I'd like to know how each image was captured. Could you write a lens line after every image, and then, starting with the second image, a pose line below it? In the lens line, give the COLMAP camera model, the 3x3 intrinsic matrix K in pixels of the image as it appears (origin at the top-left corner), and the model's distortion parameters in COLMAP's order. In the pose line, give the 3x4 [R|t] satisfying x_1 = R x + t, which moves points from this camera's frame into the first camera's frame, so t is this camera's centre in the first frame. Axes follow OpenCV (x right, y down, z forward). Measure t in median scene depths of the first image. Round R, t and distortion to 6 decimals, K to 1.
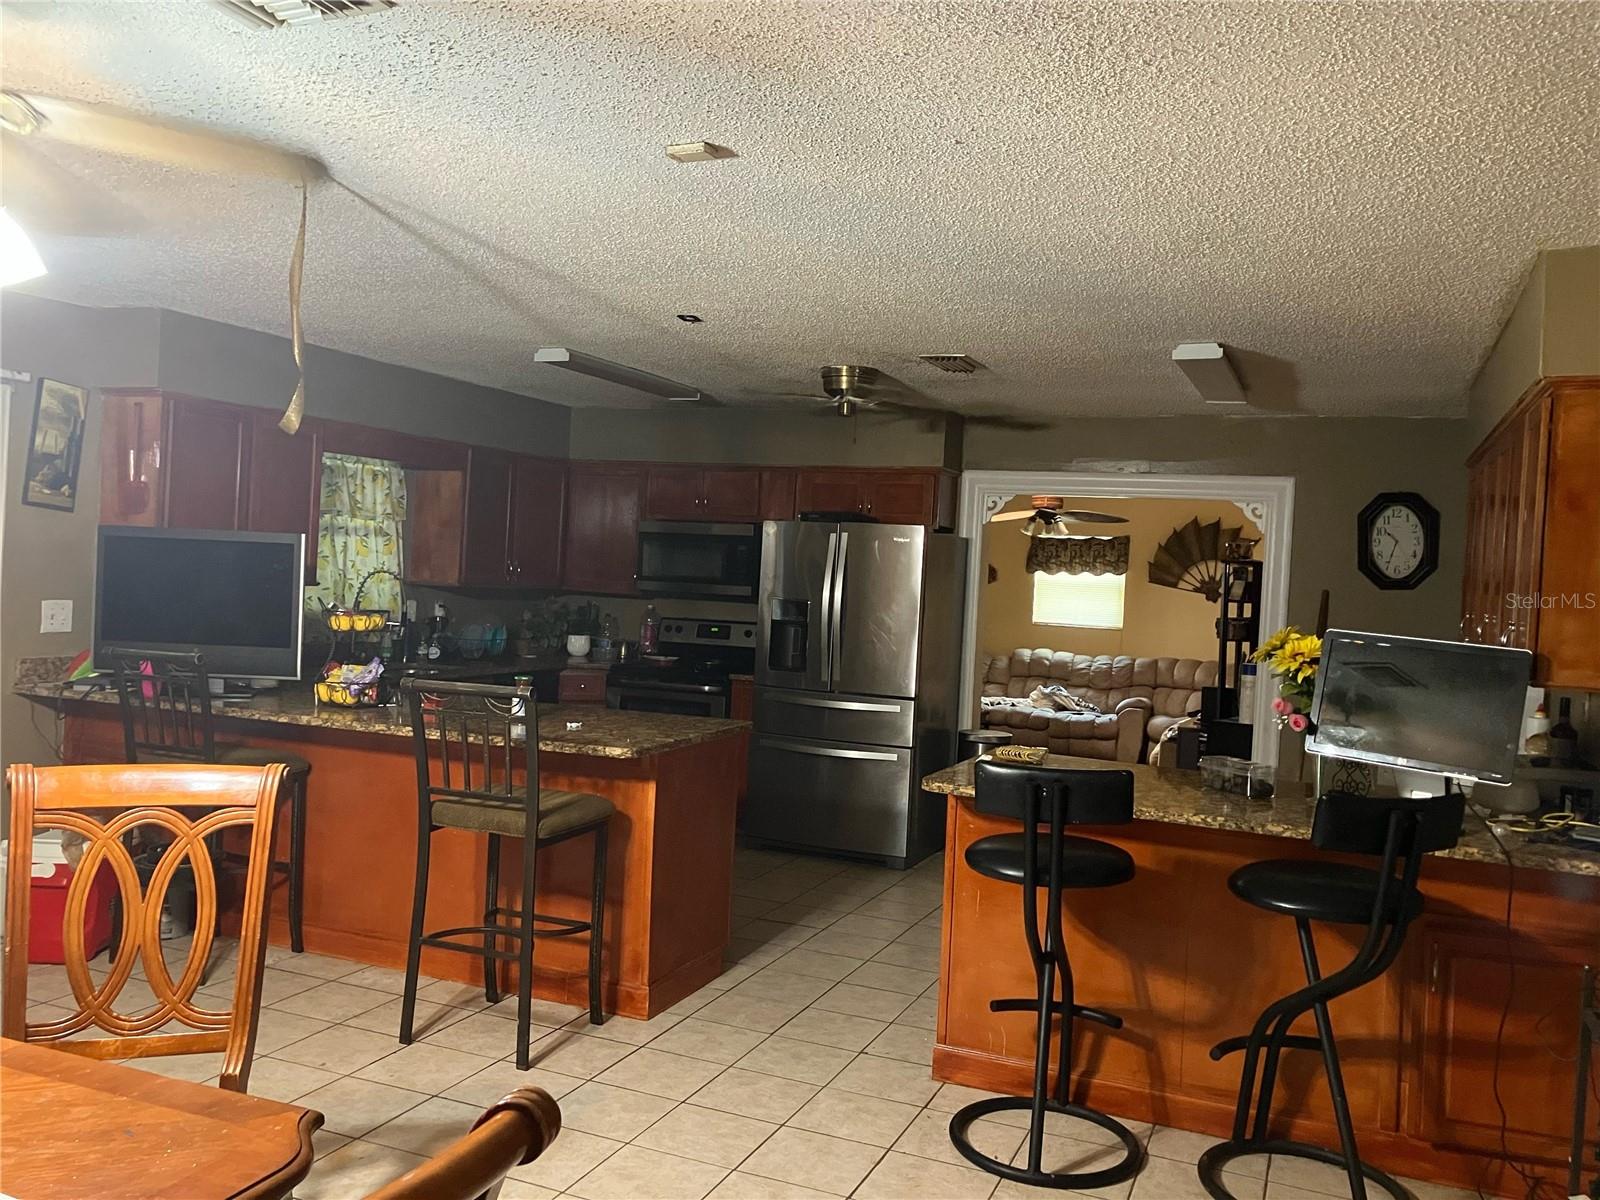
lens RADIAL K [[1346.3, 0, 796.9], [0, 1346.3, 553.3], [0, 0, 1]] dist [0.080904, -0.005983]
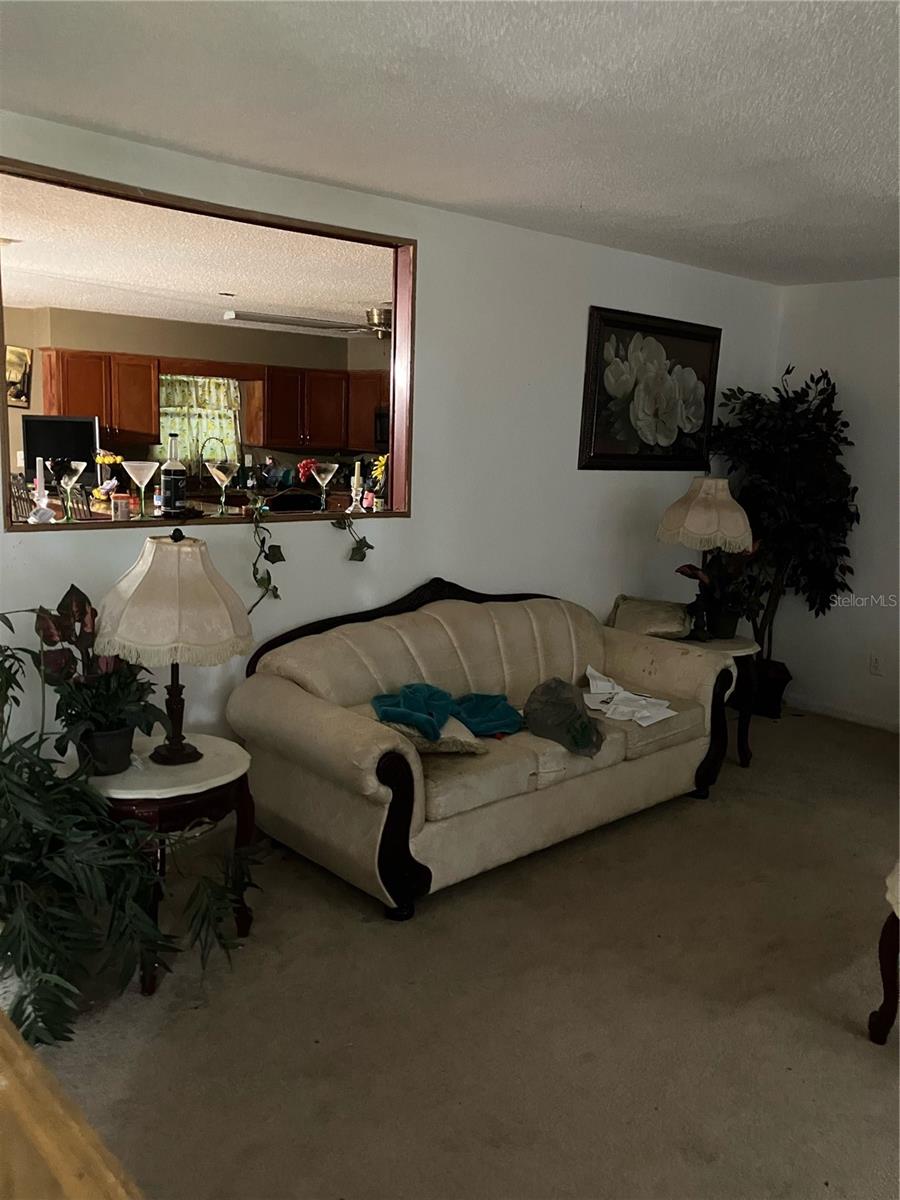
lens RADIAL K [[987.5, 0, 450.0], [0, 987.5, 600.0], [0, 0, 1]] dist [-0.000467, -0.013564]
pose [[0.909990, 0.052993, -0.411229, 0.560261], [0.014490, 0.987129, 0.159271, 0.022067], [0.414376, -0.150893, 0.897510, -0.112986]]
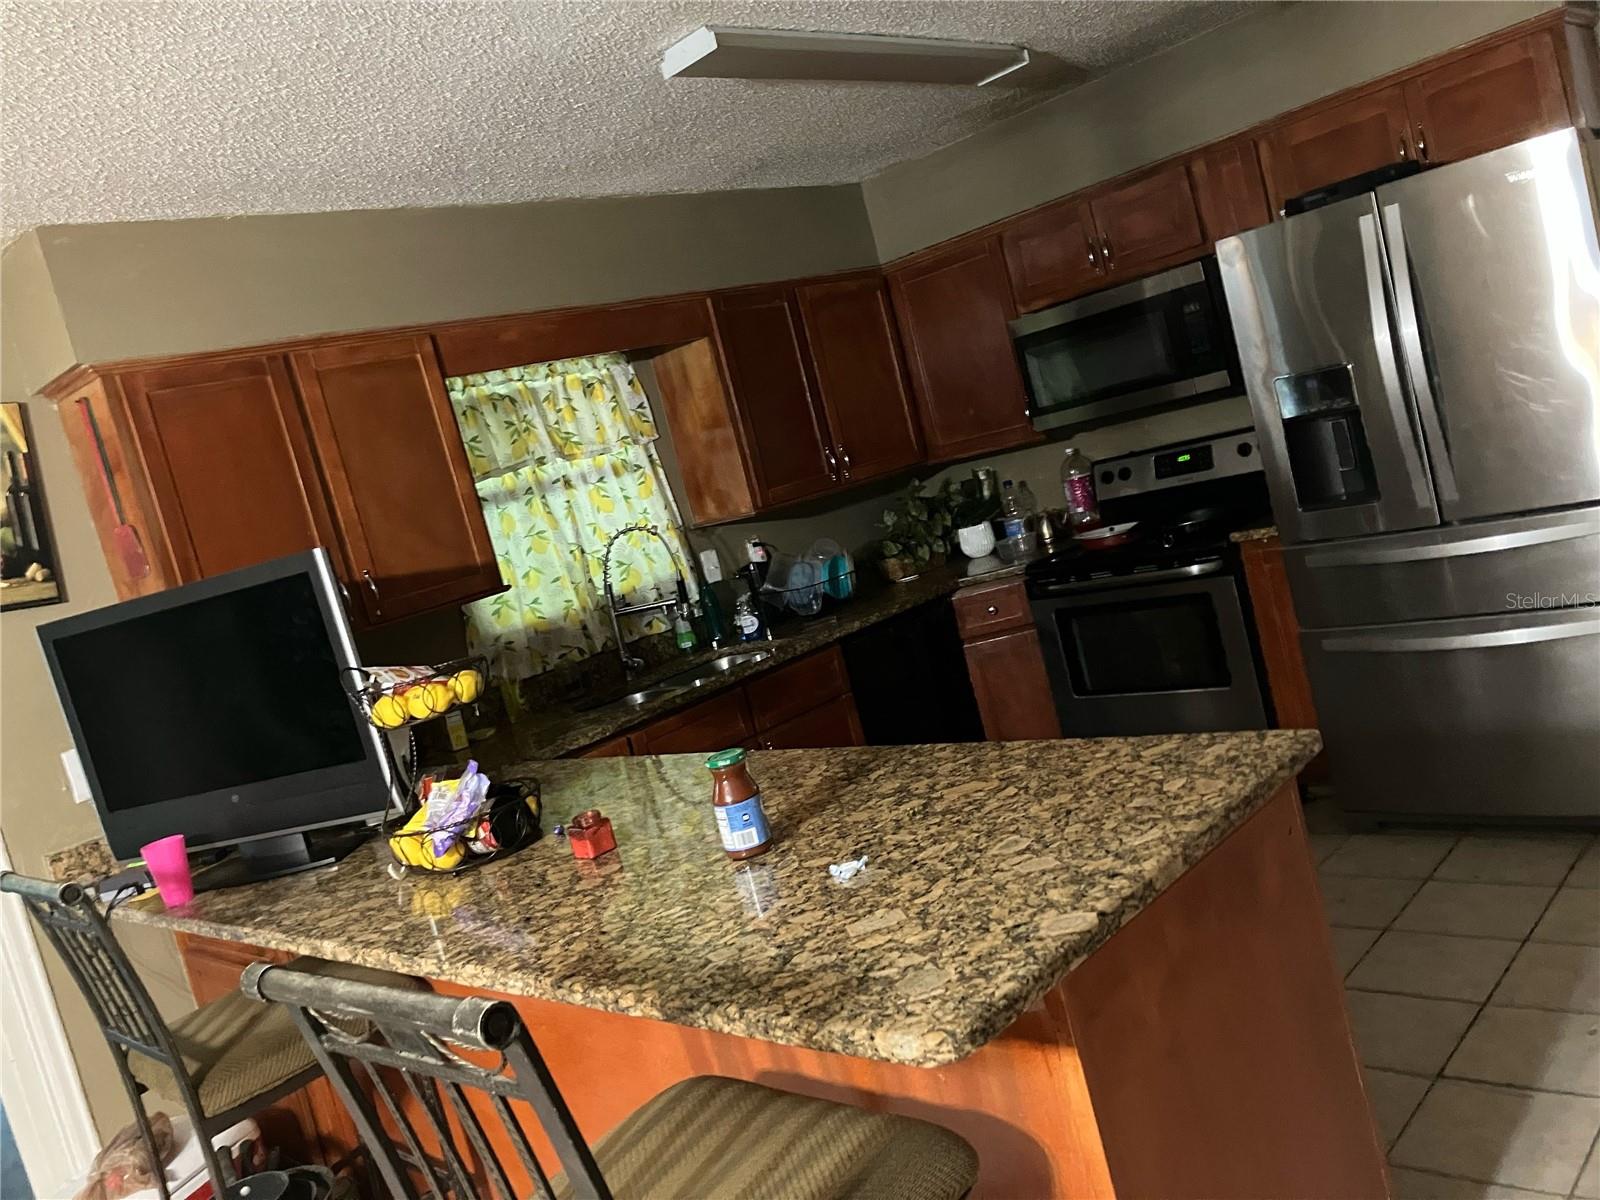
lens RADIAL K [[1342.8, 0, 767.2], [0, 1342.8, 594.9], [0, 0, 1]] dist [0.029496, -0.007438]
pose [[0.888102, -0.247162, -0.387539, -0.010328], [0.302313, 0.949191, 0.087425, 0.007317], [0.346240, -0.194800, 0.917699, 0.439462]]
